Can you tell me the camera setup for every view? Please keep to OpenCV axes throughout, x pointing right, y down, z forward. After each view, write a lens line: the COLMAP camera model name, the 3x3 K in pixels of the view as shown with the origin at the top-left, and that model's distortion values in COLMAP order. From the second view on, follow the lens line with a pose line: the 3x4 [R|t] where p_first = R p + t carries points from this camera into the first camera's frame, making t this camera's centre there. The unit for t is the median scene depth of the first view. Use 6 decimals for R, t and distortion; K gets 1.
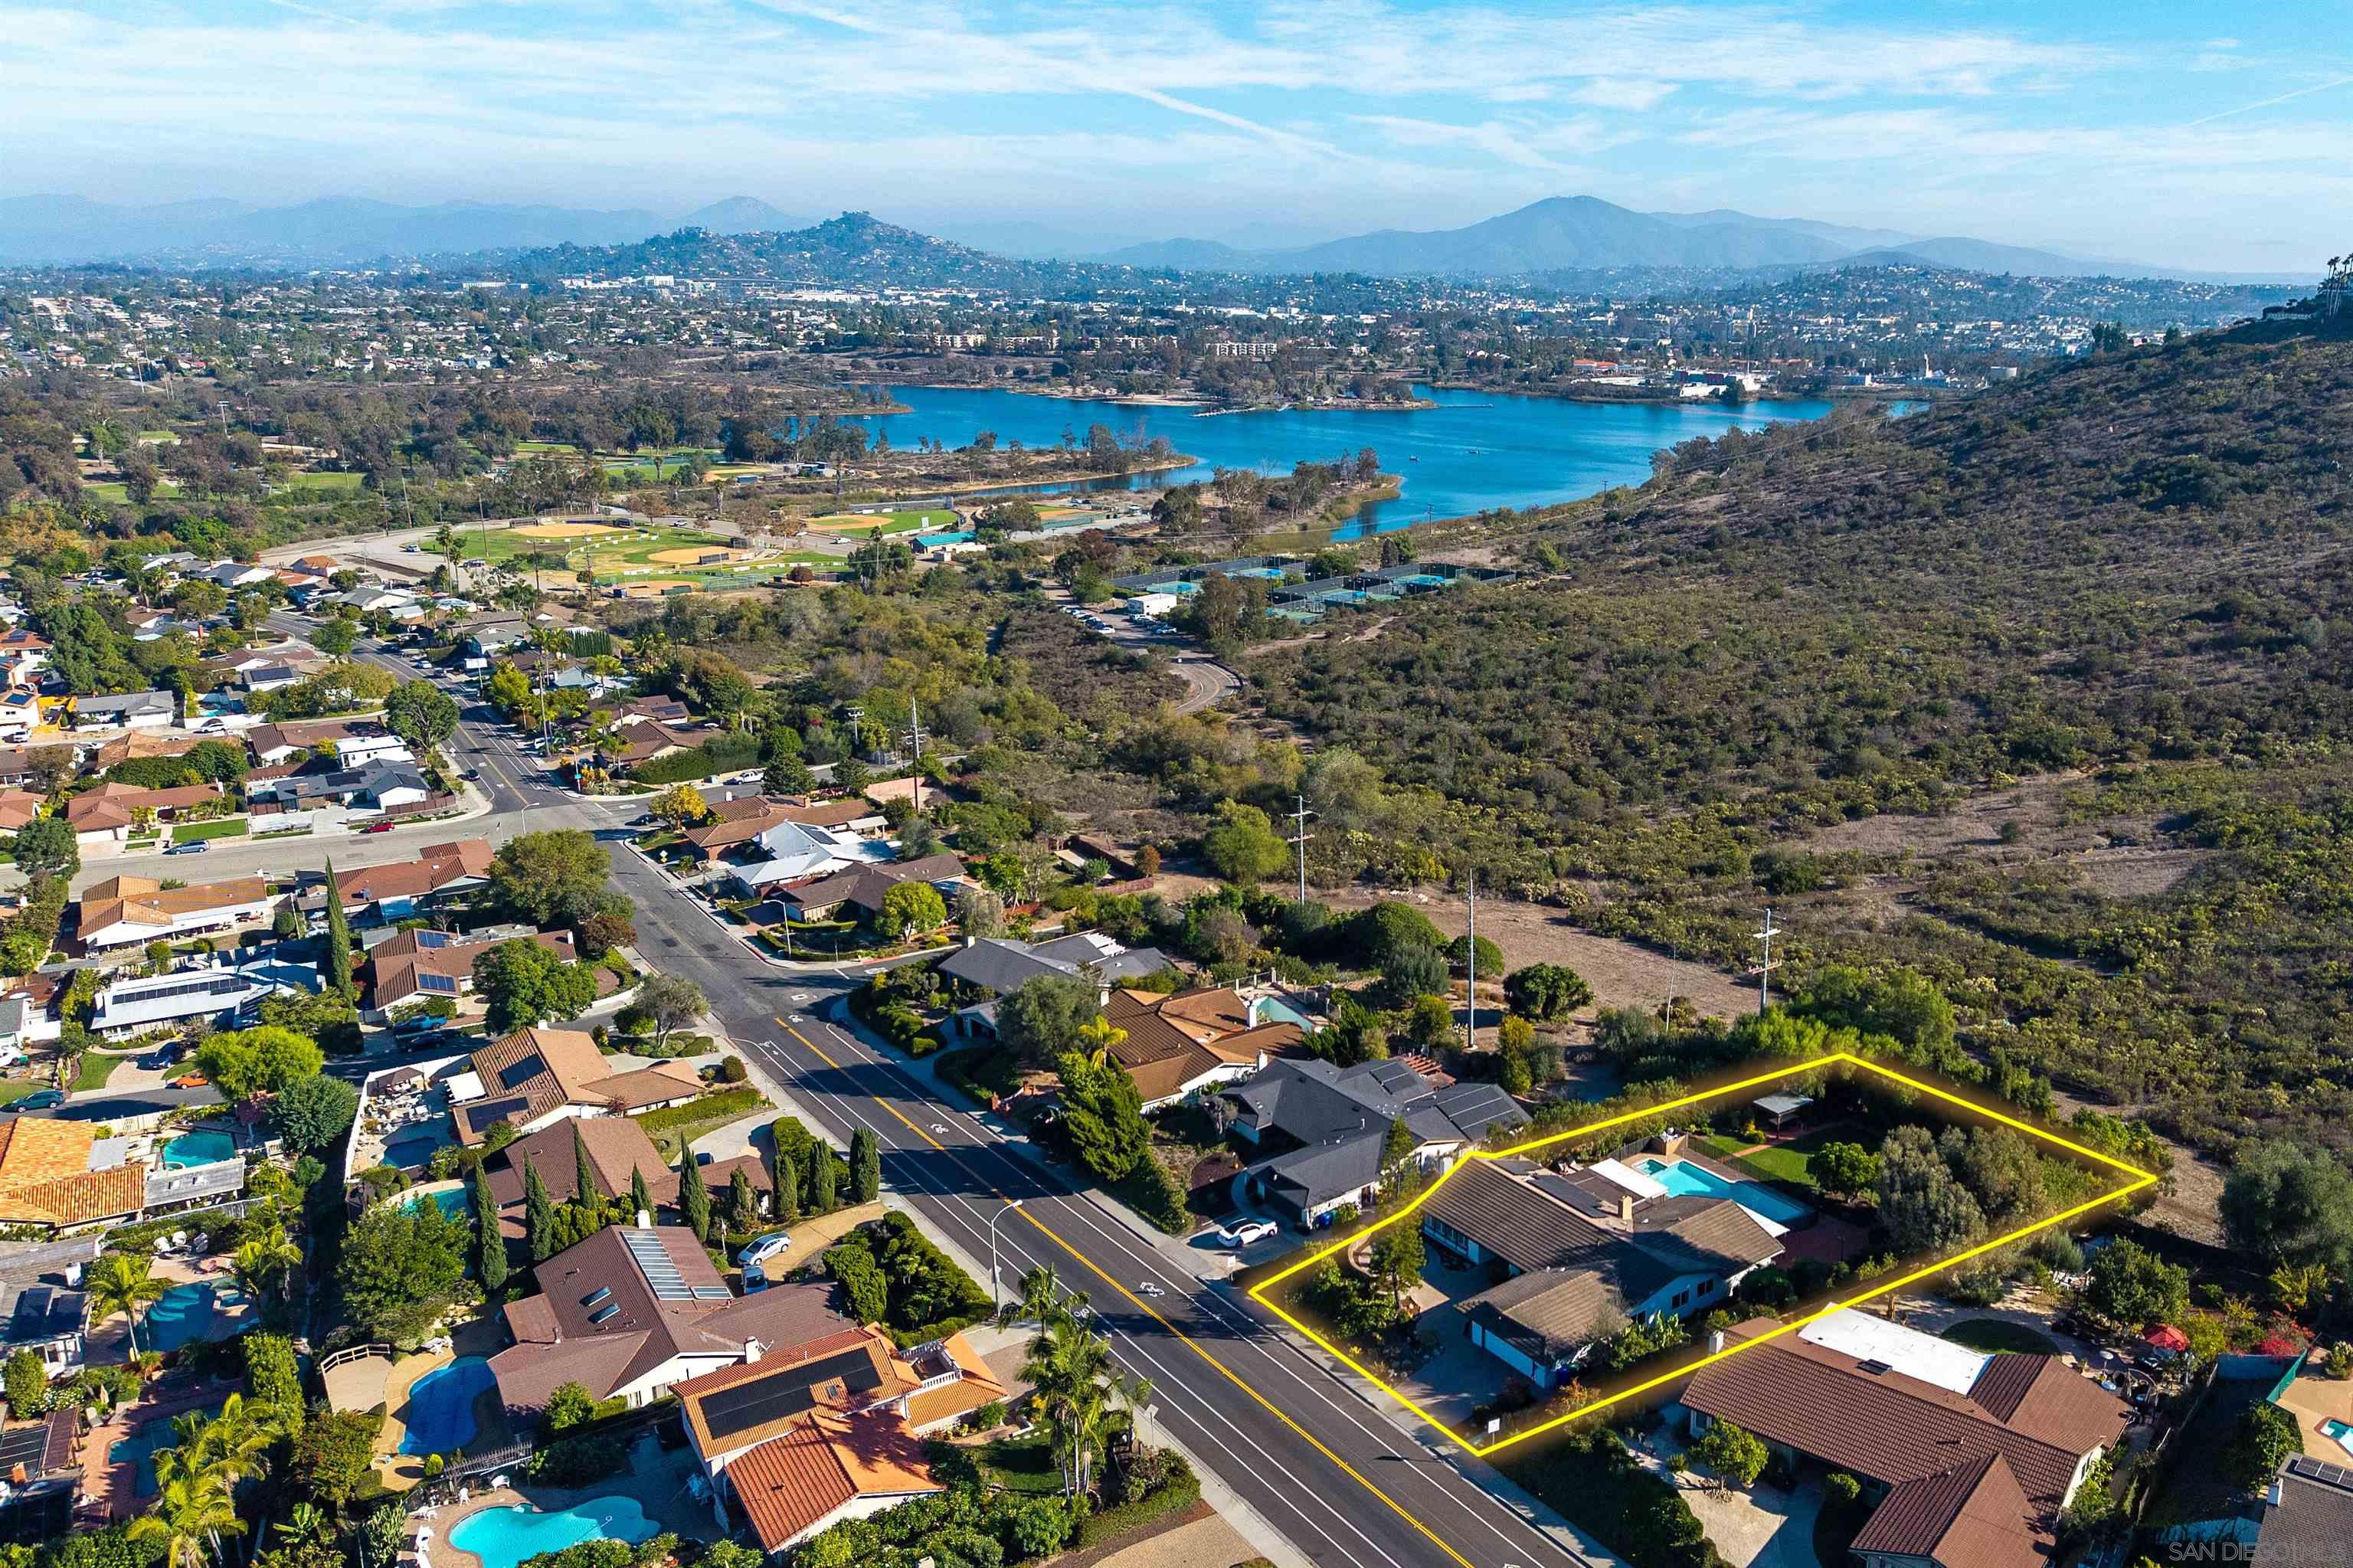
lens RADIAL K [[1945.4, 0, 1366.7], [0, 1945.4, 711.7], [0, 0, 1]] dist [0.097138, -0.225444]
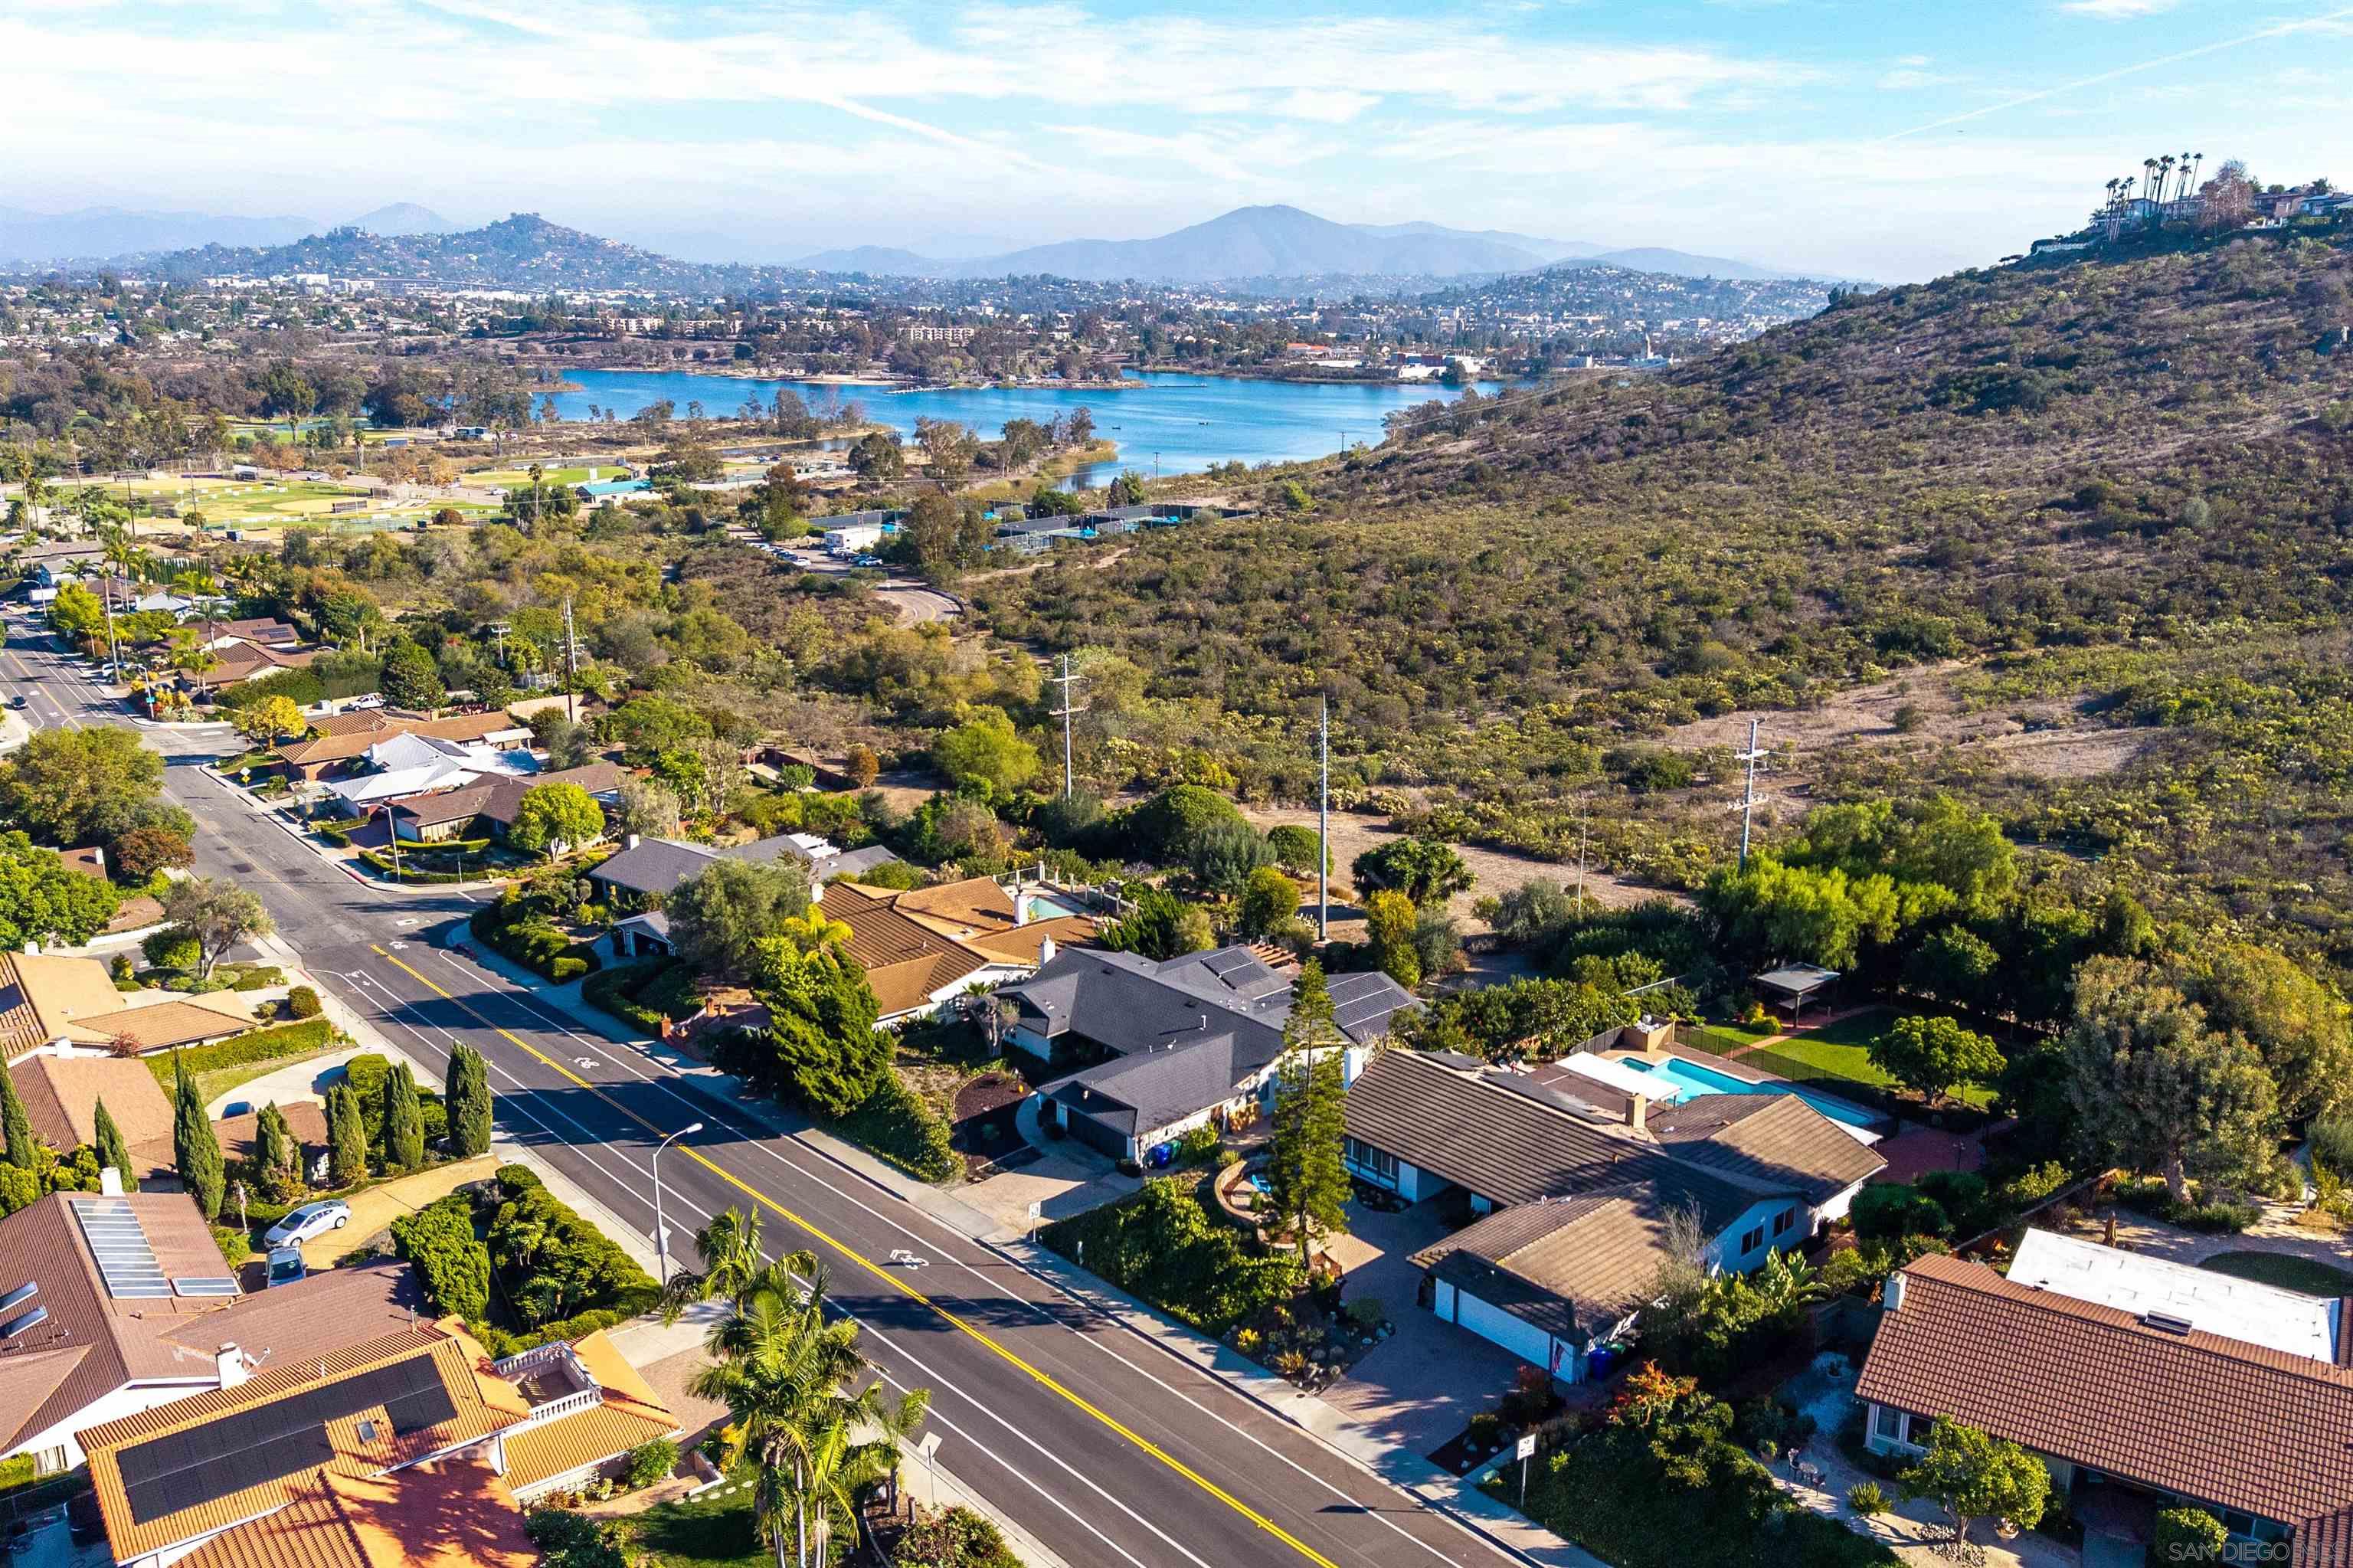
lens RADIAL K [[1955.1, 0, 1192.7], [0, 1955.1, 746.4], [0, 0, 1]] dist [0.033226, -0.035234]
pose [[0.997649, -0.014197, 0.067052, -0.027887], [0.014140, 0.999899, 0.001327, 0.061539], [-0.067064, -0.000376, 0.997749, 0.170169]]
